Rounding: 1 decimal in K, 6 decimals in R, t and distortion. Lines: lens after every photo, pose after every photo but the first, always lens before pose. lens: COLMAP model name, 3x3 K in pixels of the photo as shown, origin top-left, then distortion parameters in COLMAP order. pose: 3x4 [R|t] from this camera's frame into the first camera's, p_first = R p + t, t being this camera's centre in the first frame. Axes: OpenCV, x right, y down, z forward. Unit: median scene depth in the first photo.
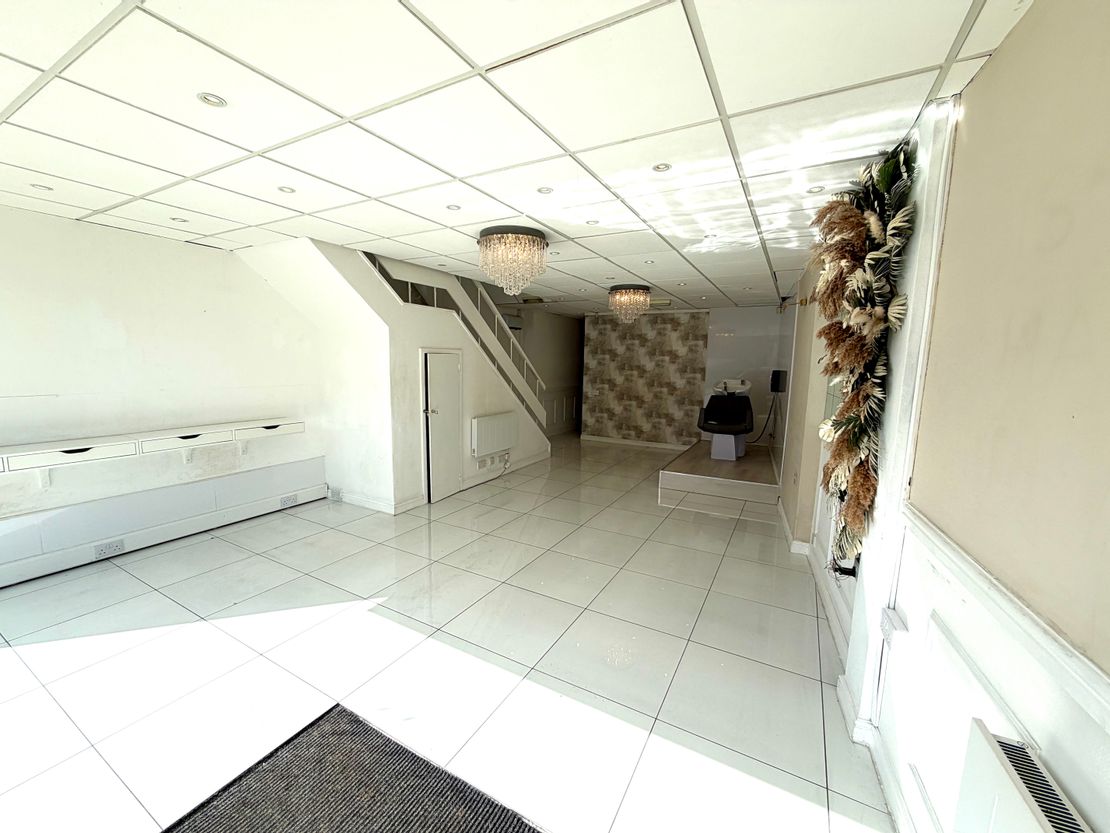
lens RADIAL K [[441.6, 0, 551.4], [0, 441.6, 419.6], [0, 0, 1]] dist [-0.001534, -0.000020]
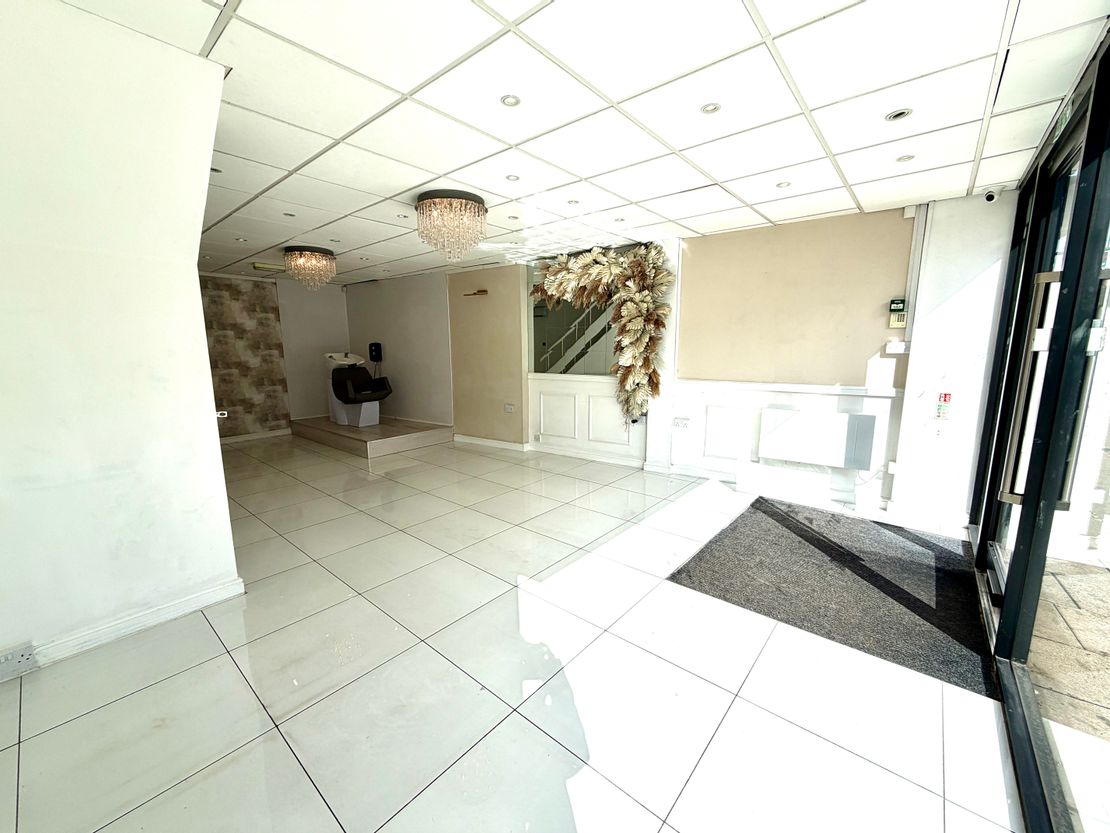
lens RADIAL K [[441.6, 0, 551.4], [0, 441.6, 419.6], [0, 0, 1]] dist [-0.001534, -0.000020]
pose [[0.193792, -0.181993, 0.964014, -0.459102], [0.142028, 0.977495, 0.155987, -0.024040], [-0.970707, 0.106688, 0.215279, 0.259771]]
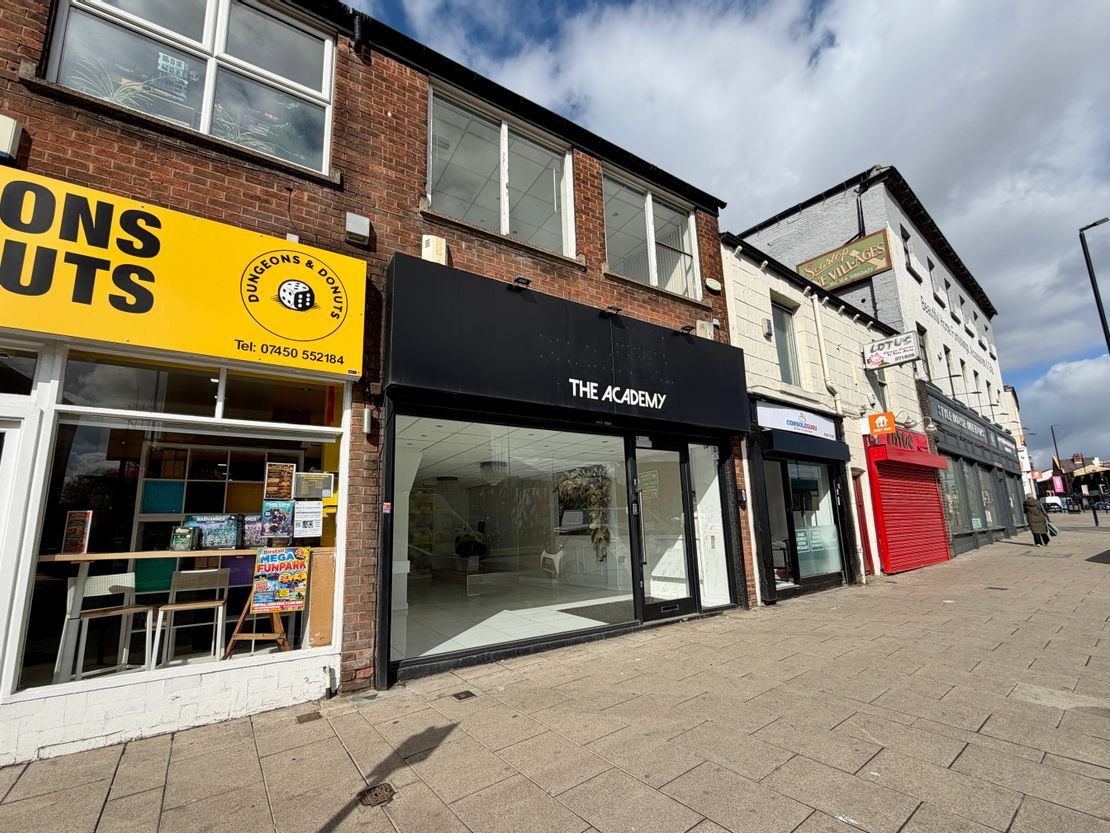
lens RADIAL K [[441.6, 0, 551.4], [0, 441.6, 419.6], [0, 0, 1]] dist [-0.001534, -0.000020]
pose [[0.476640, 0.173117, 0.861885, -0.922470], [0.161796, 0.946395, -0.279568, 0.049379], [-0.864081, 0.272703, 0.423080, -0.190898]]
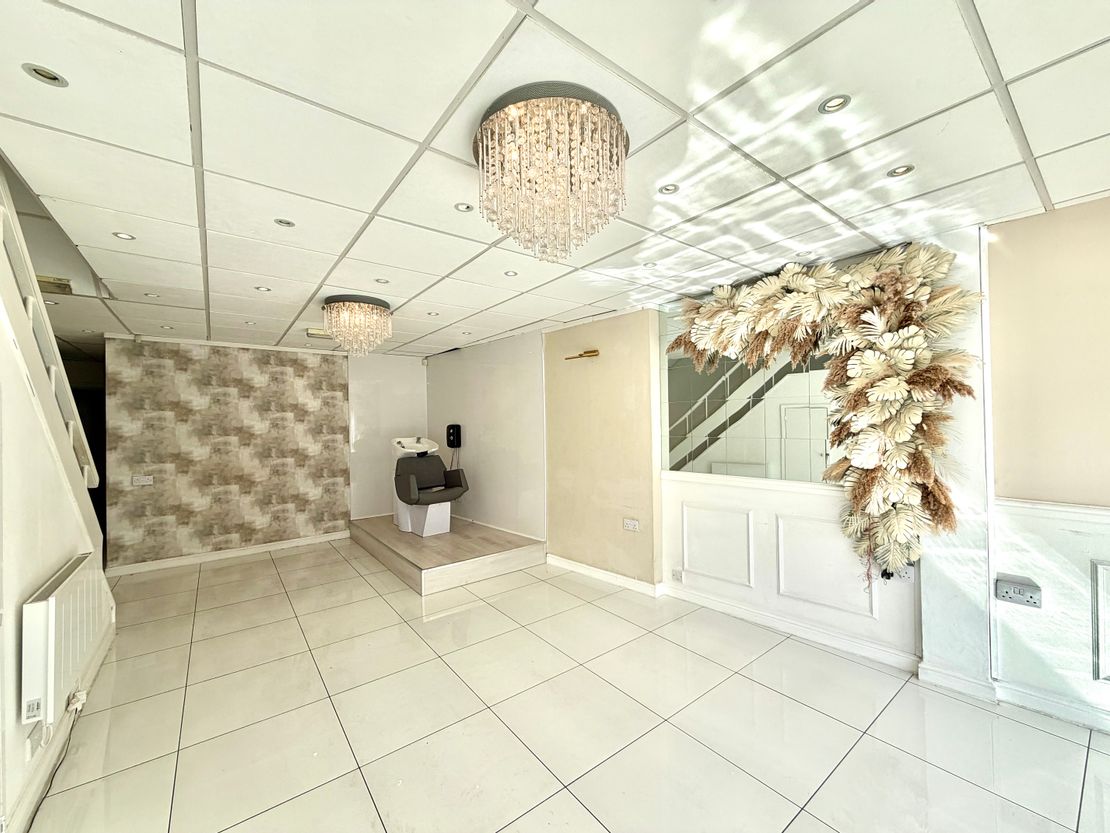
lens RADIAL K [[441.6, 0, 551.4], [0, 441.6, 419.6], [0, 0, 1]] dist [-0.001534, -0.000020]
pose [[0.396102, -0.020985, 0.917967, -0.217176], [0.148140, 0.988102, -0.041334, -0.043172], [-0.906178, 0.152360, 0.394498, 0.362221]]
